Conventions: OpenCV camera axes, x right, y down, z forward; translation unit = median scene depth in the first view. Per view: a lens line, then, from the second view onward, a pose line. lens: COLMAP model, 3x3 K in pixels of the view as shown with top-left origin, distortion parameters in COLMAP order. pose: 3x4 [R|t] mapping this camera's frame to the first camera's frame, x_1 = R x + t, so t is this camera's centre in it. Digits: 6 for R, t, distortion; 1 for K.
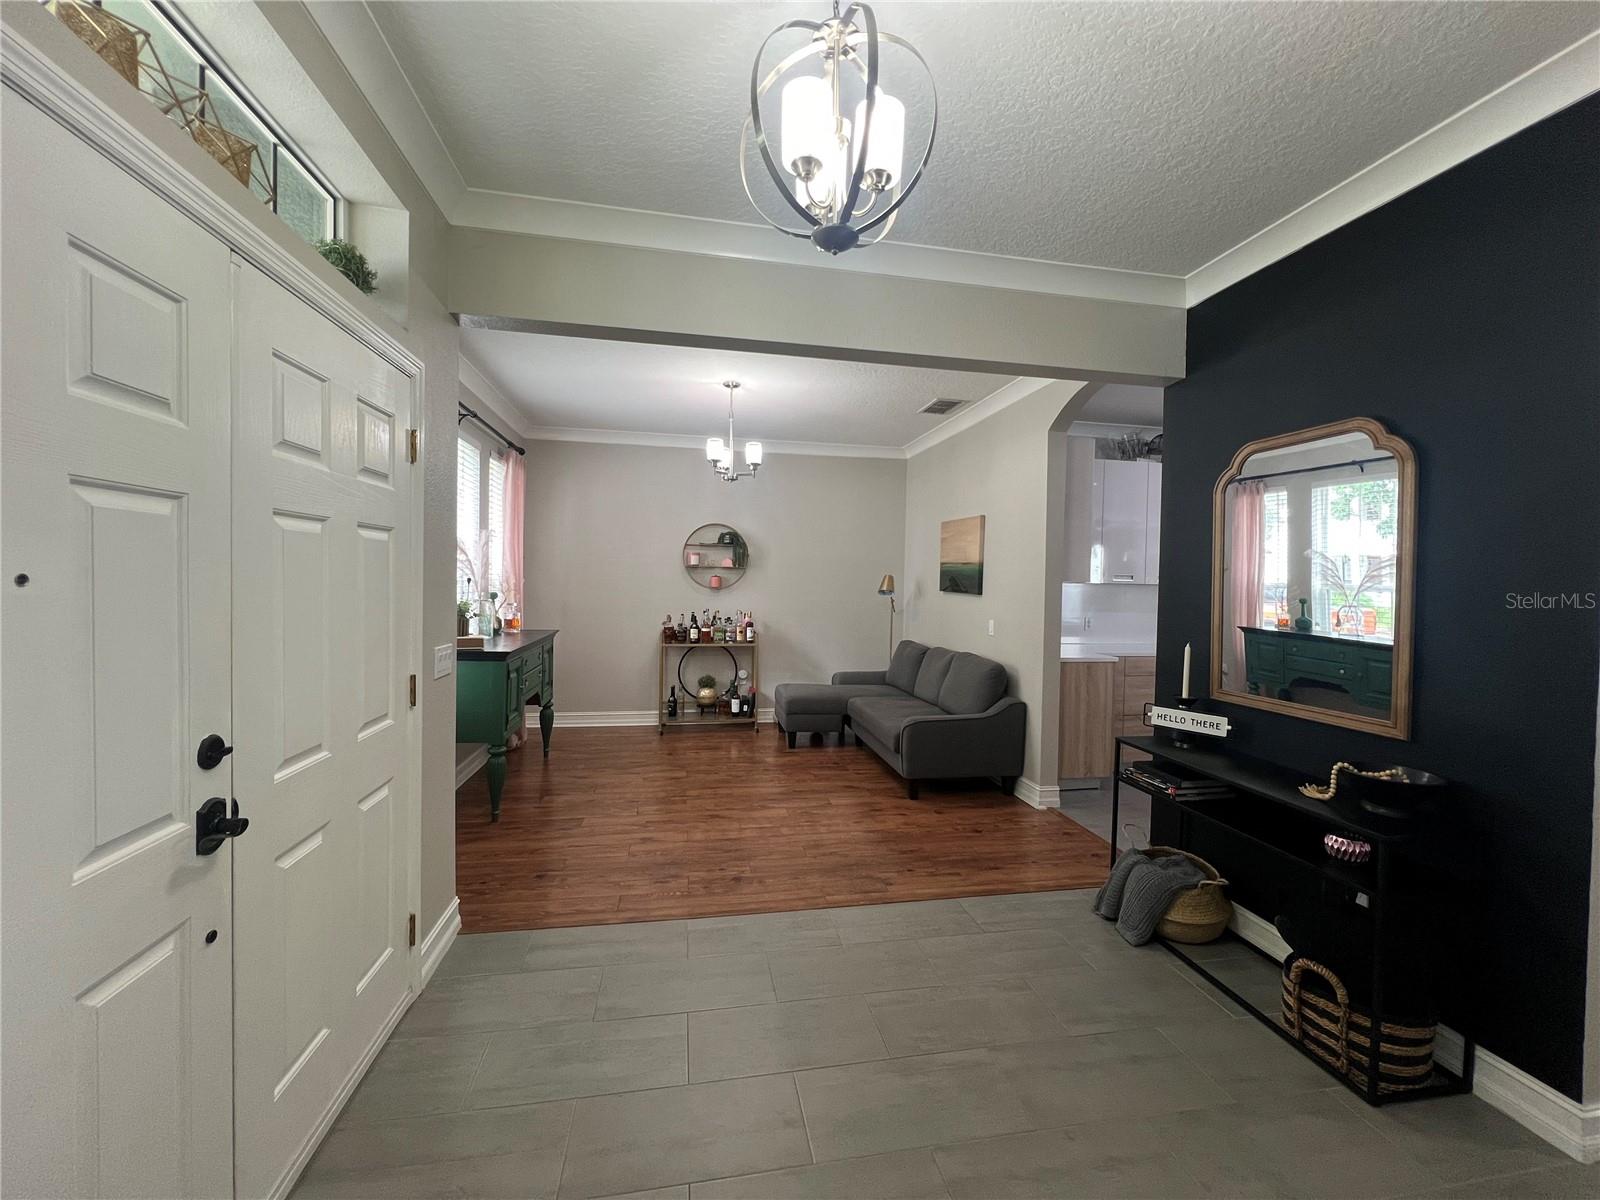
lens RADIAL K [[641.1, 0, 800.6], [0, 641.1, 595.9], [0, 0, 1]] dist [-0.007532, 0.000054]
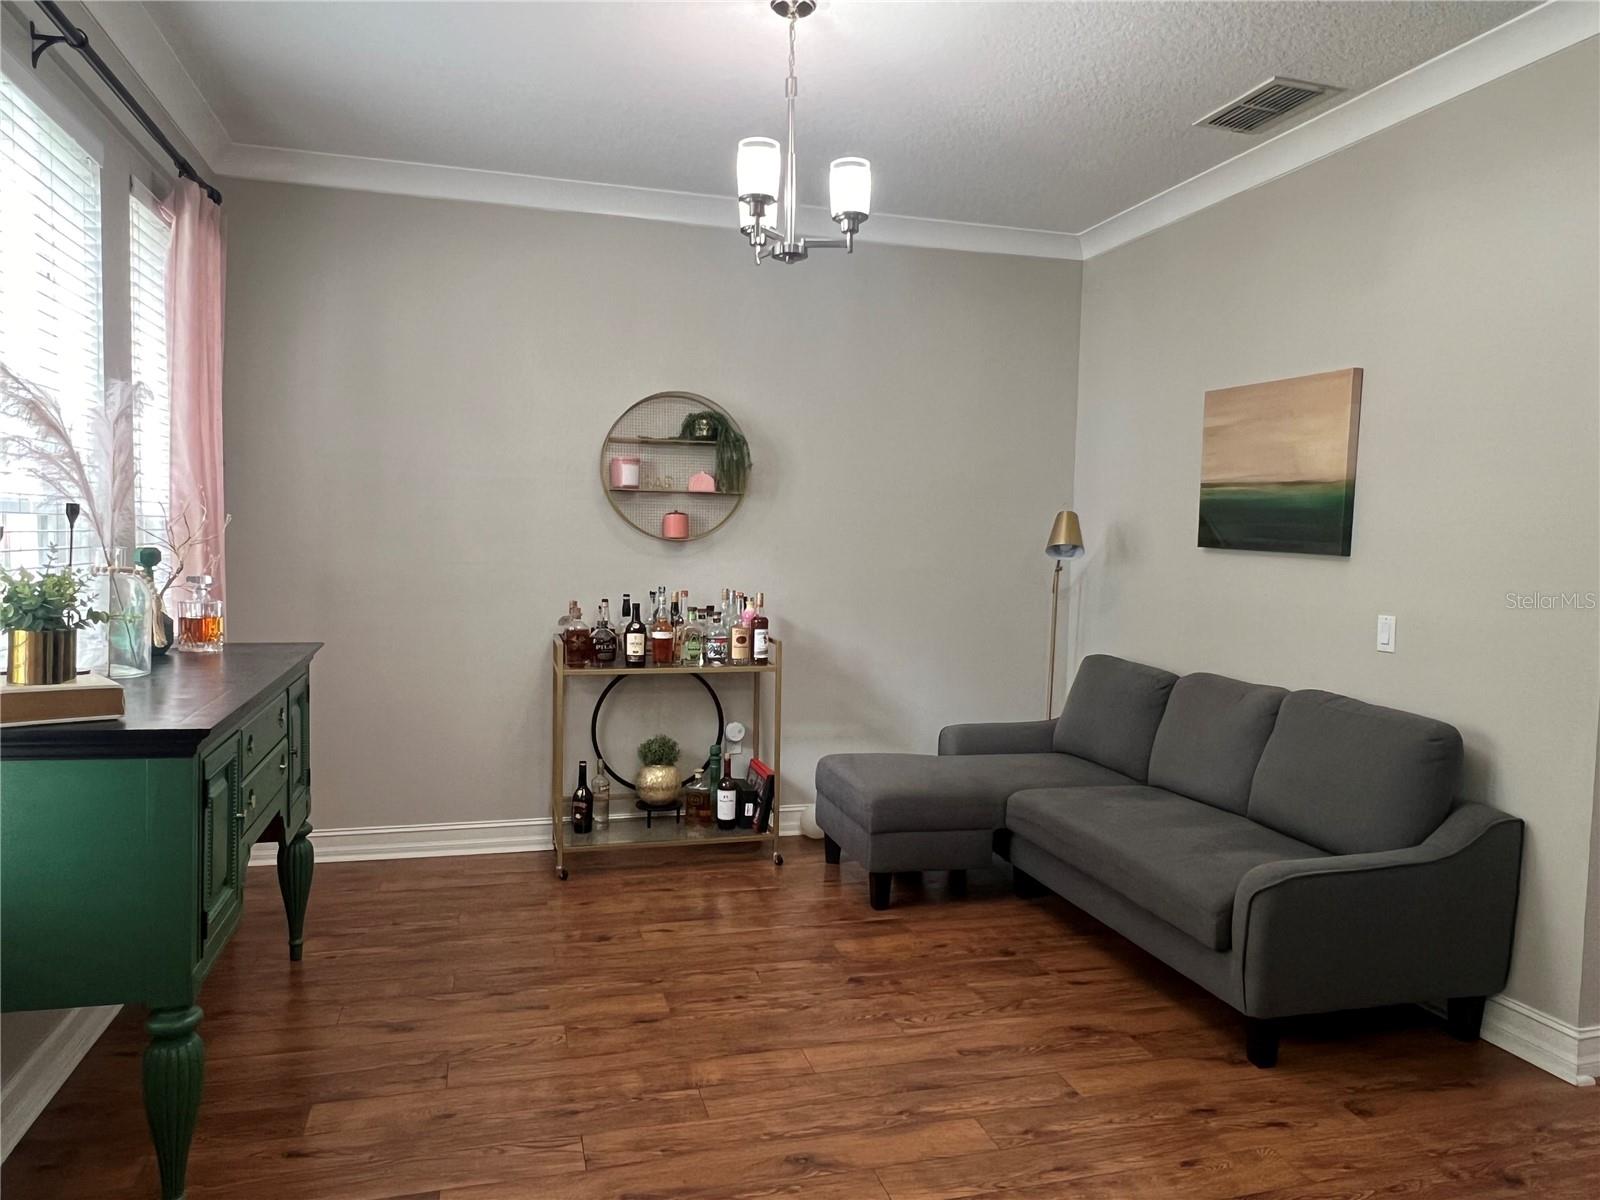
lens RADIAL K [[1086.9, 0, 798.3], [0, 1086.9, 599.9], [0, 0, 1]] dist [-0.007097, 0.007243]
pose [[0.995321, -0.002868, 0.096582, -0.152825], [-0.000987, 0.999206, 0.039837, -0.000753], [-0.096619, -0.039745, 0.994528, 0.309862]]
